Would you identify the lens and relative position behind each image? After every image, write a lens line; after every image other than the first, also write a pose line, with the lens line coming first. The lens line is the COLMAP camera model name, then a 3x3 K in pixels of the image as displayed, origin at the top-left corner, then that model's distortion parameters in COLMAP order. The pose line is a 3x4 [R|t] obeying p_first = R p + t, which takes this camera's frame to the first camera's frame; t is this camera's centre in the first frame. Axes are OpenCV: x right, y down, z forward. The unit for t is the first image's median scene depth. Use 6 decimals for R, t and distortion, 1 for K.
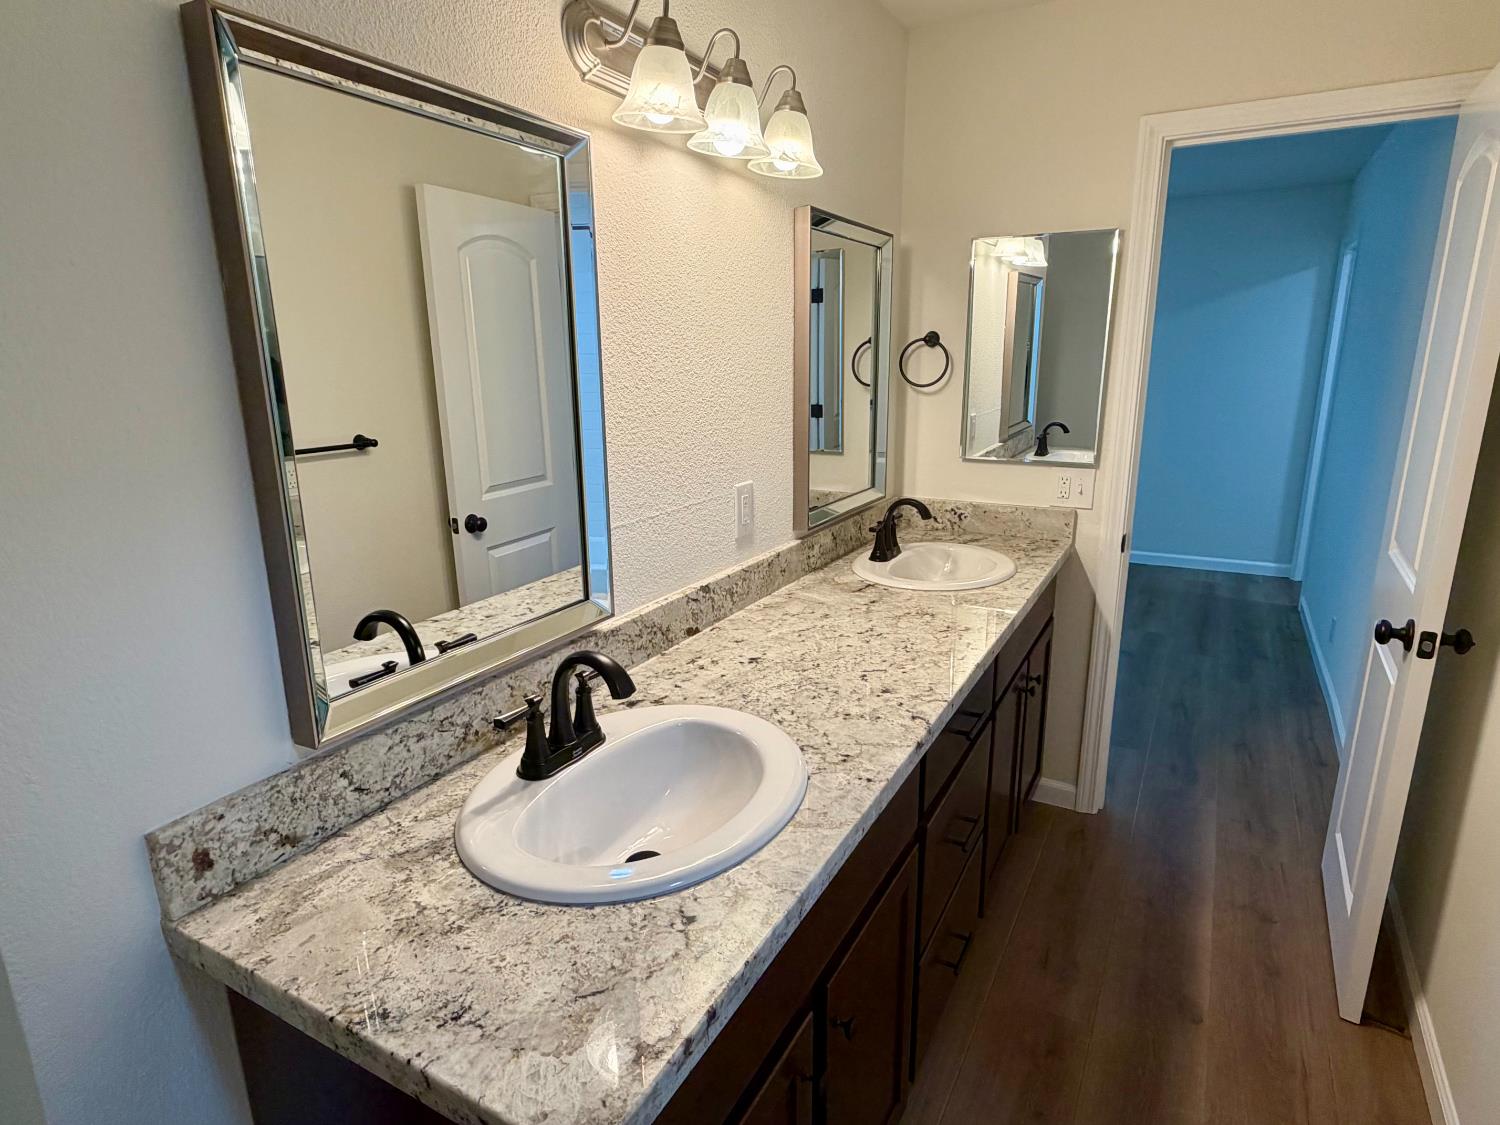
lens RADIAL K [[840.6, 0, 737.0], [0, 840.6, 563.9], [0, 0, 1]] dist [-0.002283, 0.006360]
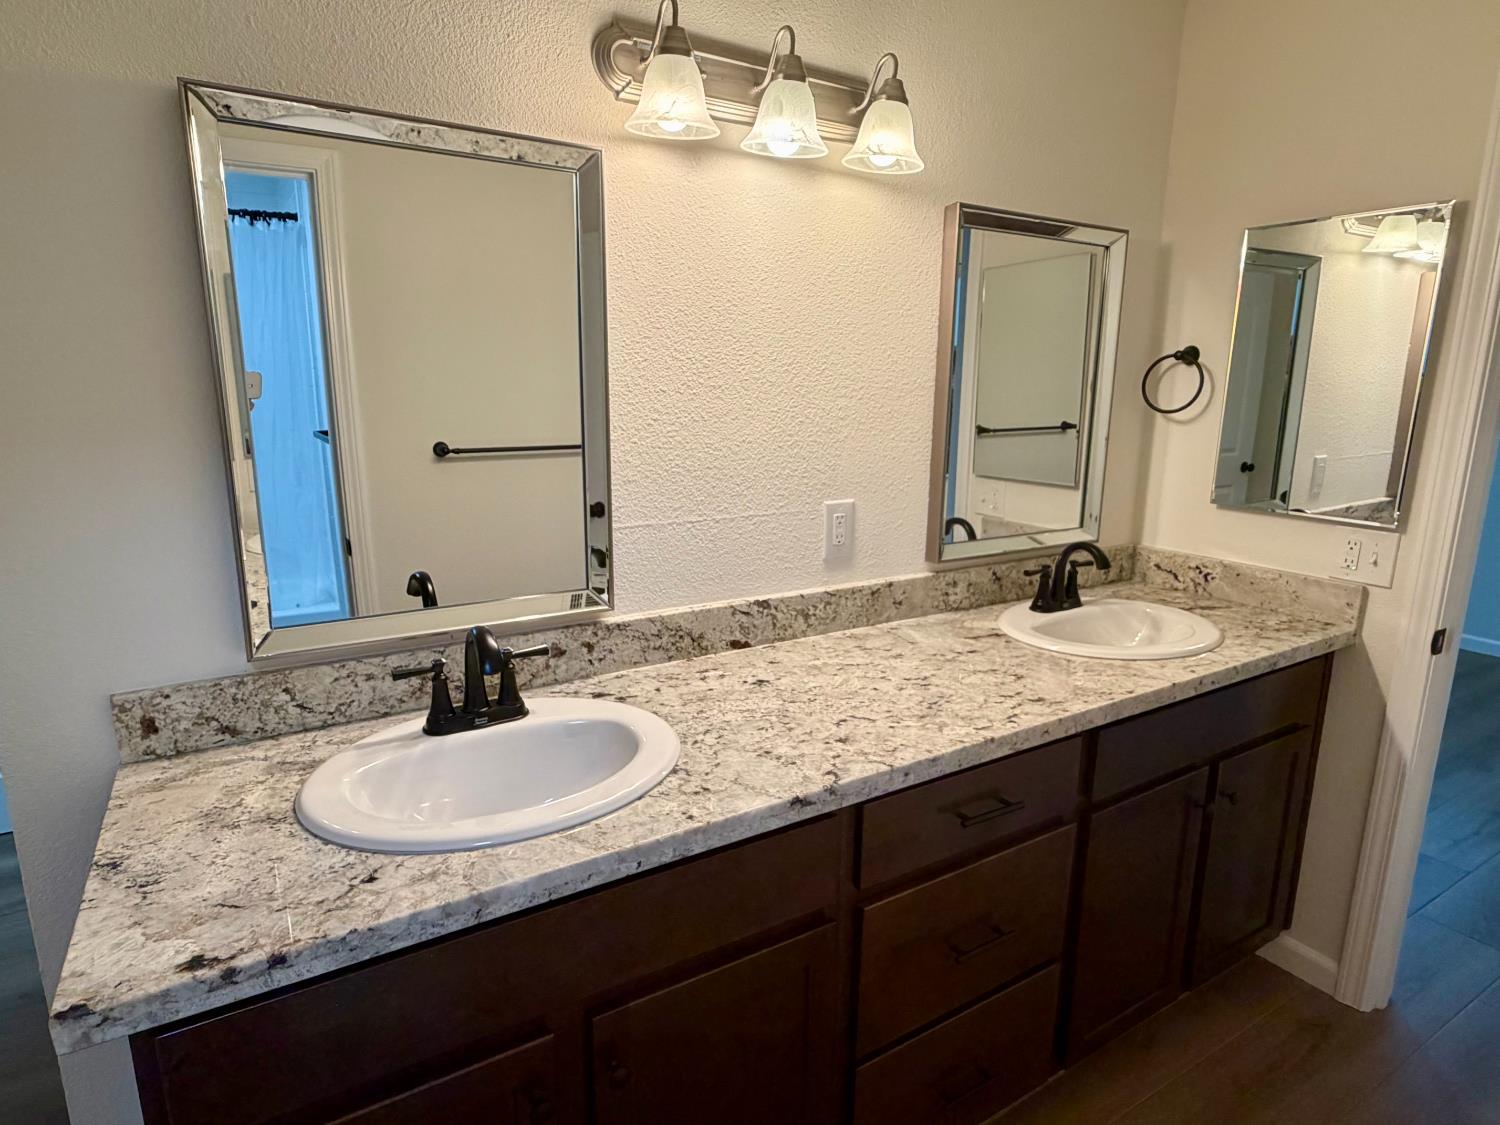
lens RADIAL K [[840.6, 0, 740.8], [0, 840.6, 562.0], [0, 0, 1]] dist [-0.002283, 0.006360]
pose [[0.869614, 0.123256, -0.478099, 0.459351], [-0.138770, 0.990320, 0.002900, -0.020269], [0.473829, 0.063824, 0.878301, 0.157691]]
